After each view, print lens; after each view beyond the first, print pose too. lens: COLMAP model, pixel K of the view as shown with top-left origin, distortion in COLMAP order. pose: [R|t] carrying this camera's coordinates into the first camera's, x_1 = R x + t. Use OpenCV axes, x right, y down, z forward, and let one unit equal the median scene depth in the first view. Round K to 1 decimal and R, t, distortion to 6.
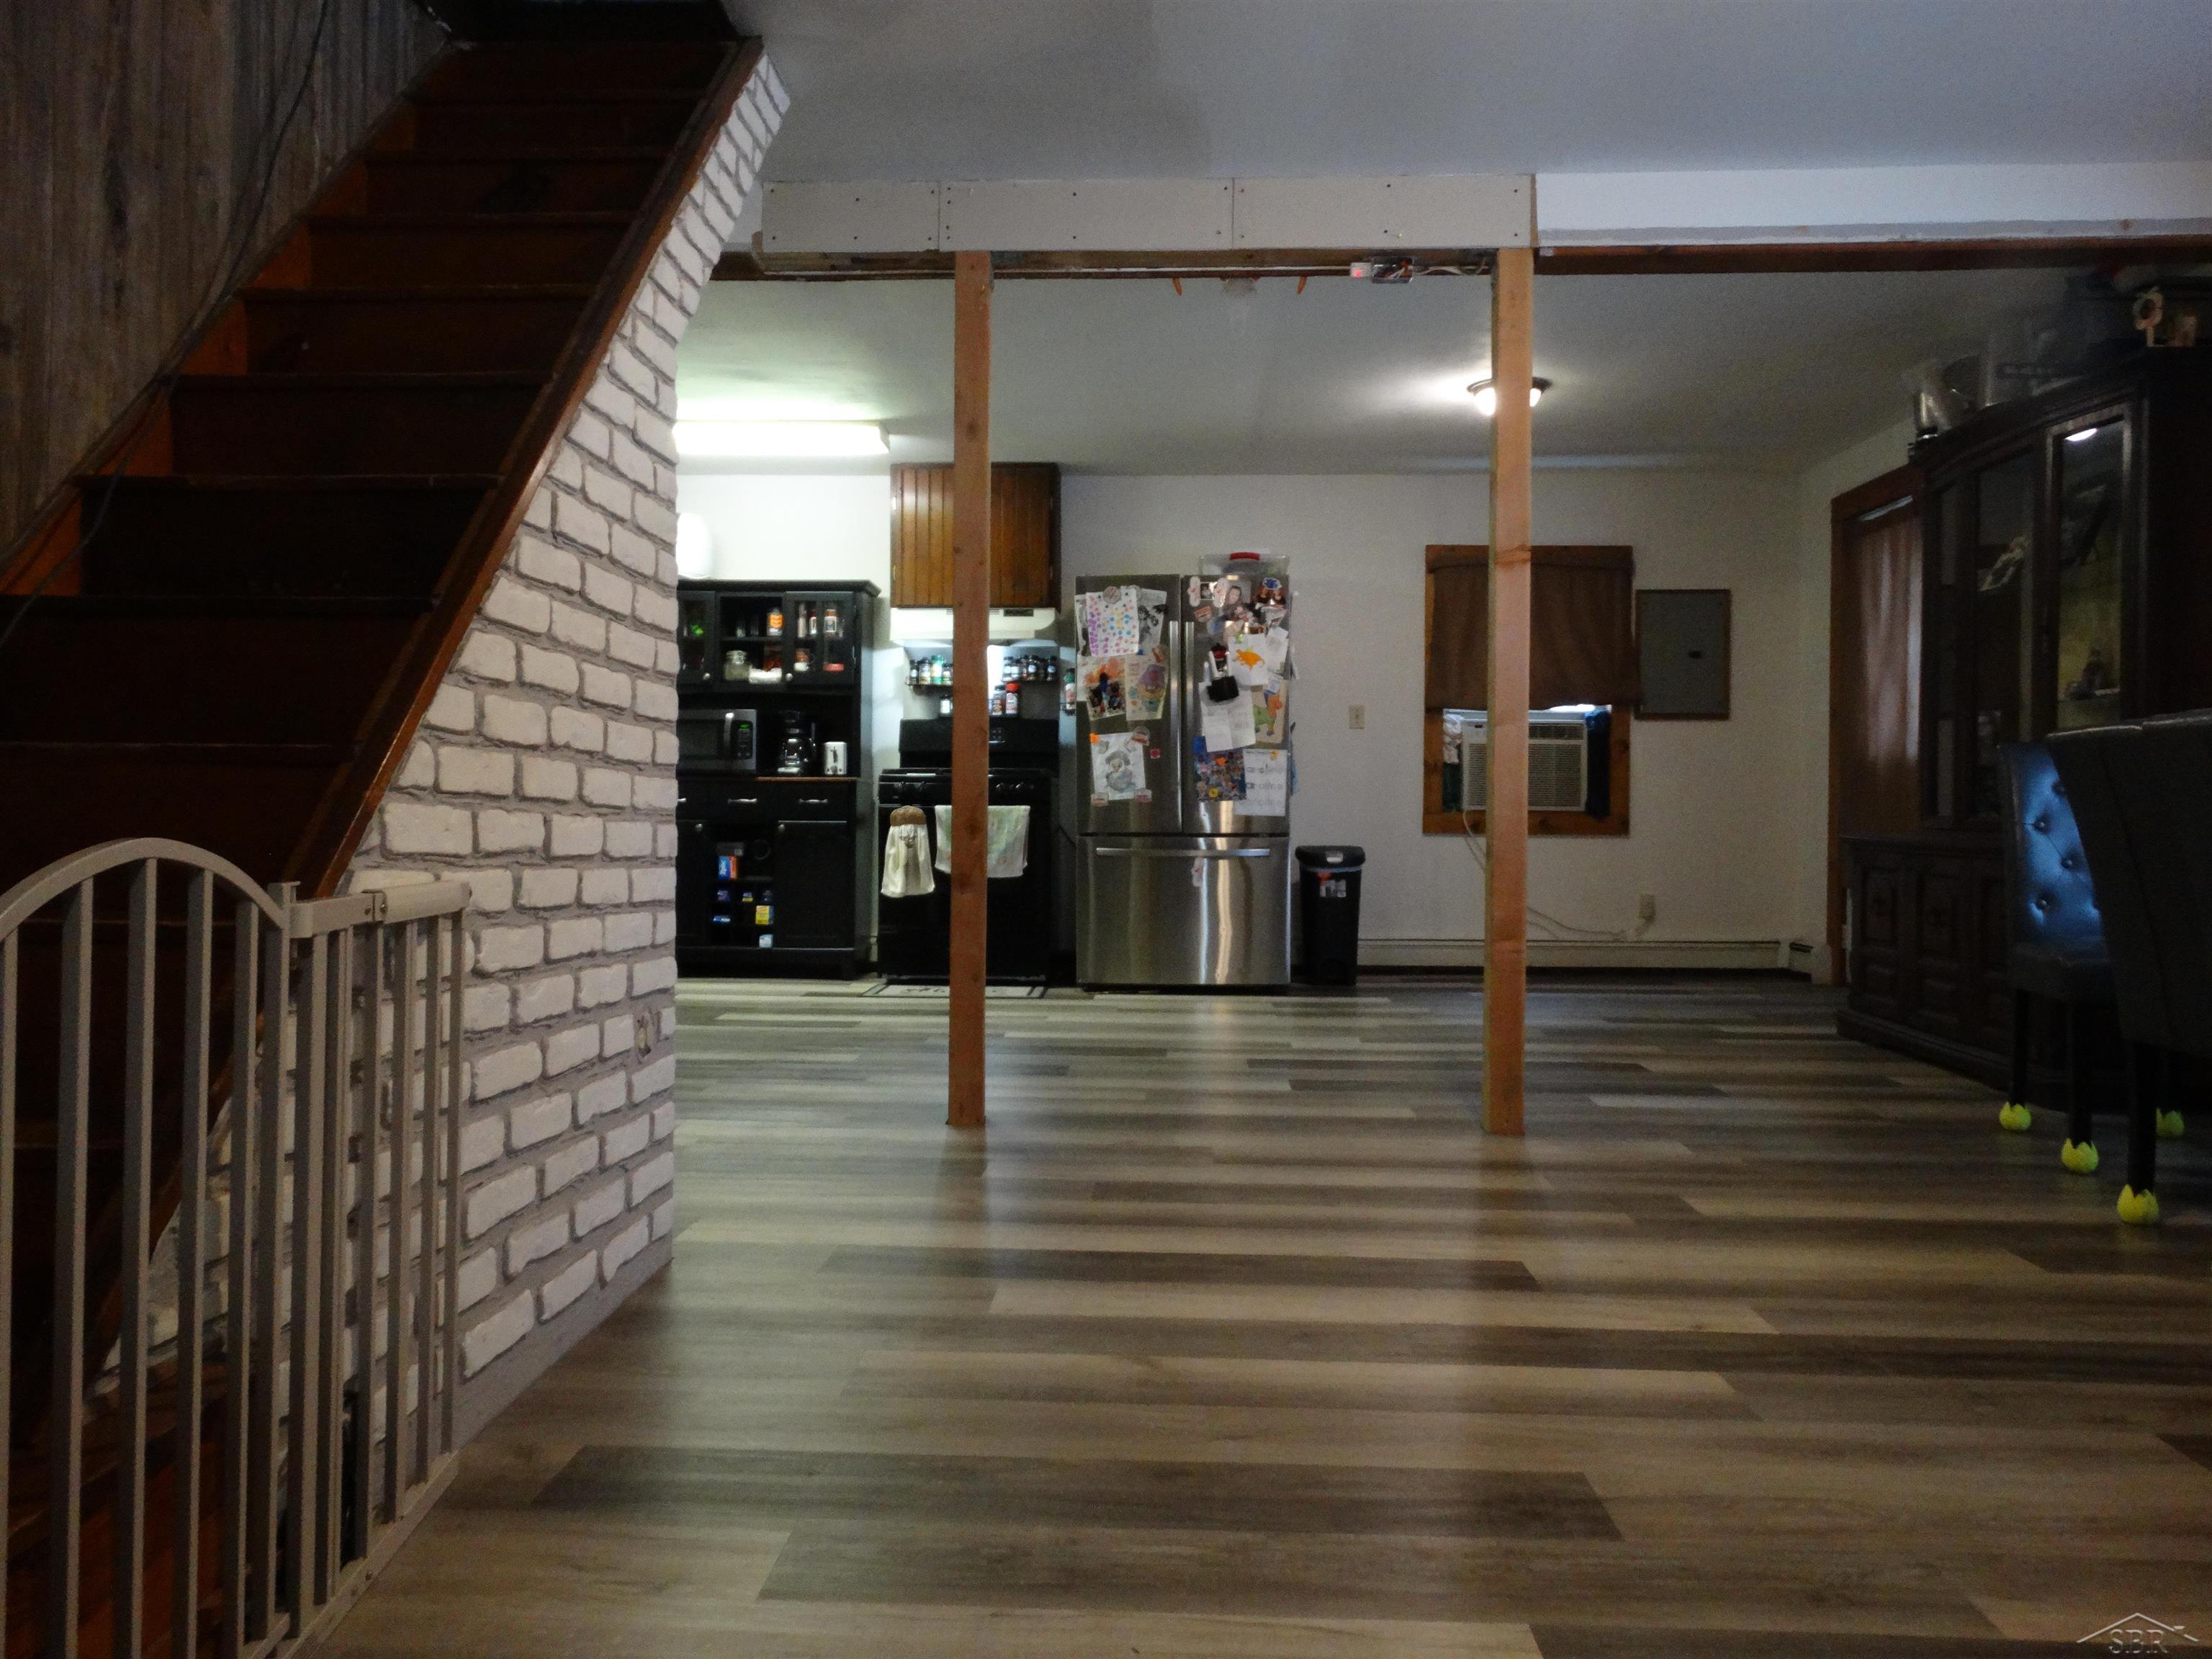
lens RADIAL K [[1524.8, 0, 1107.7], [0, 1524.8, 821.1], [0, 0, 1]] dist [0.004928, 0.000649]
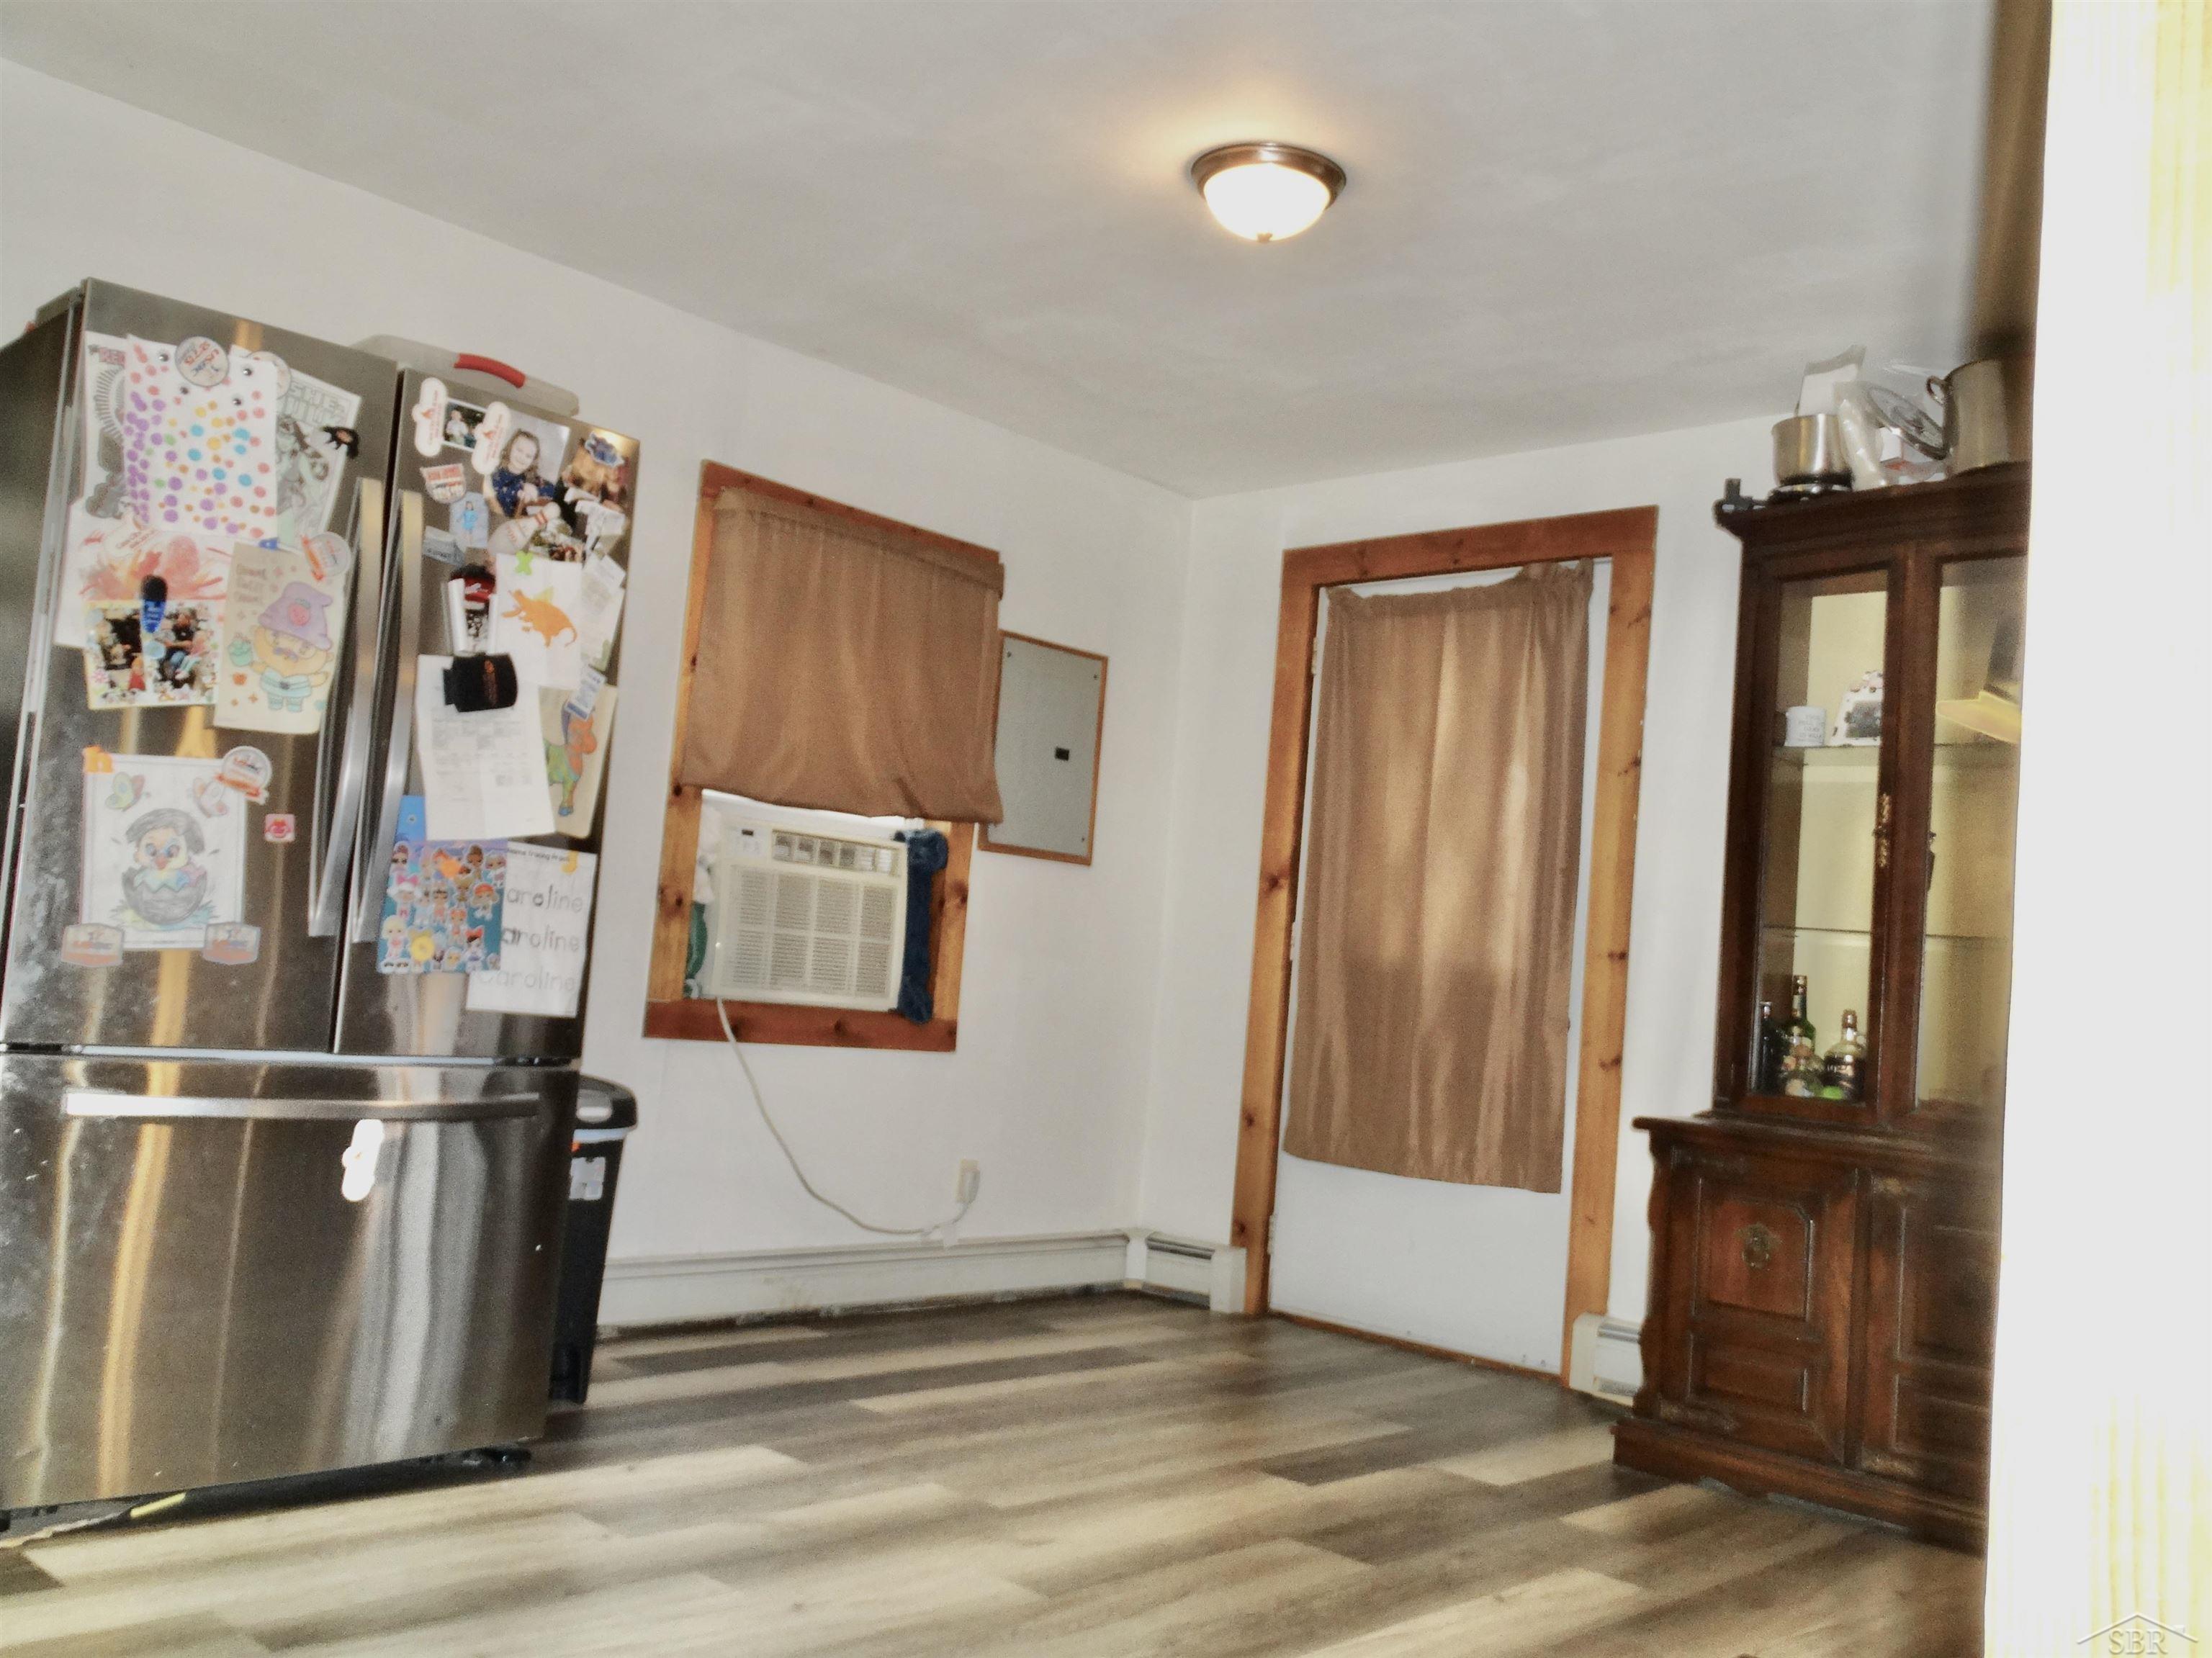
lens RADIAL K [[1890.5, 0, 1104.2], [0, 1890.5, 833.7], [0, 0, 1]] dist [-0.001673, -0.004764]
pose [[0.649284, 0.109299, 0.752651, -0.177334], [-0.069589, 0.994006, -0.084316, -0.018954], [-0.757355, 0.002369, 0.652999, 0.563824]]
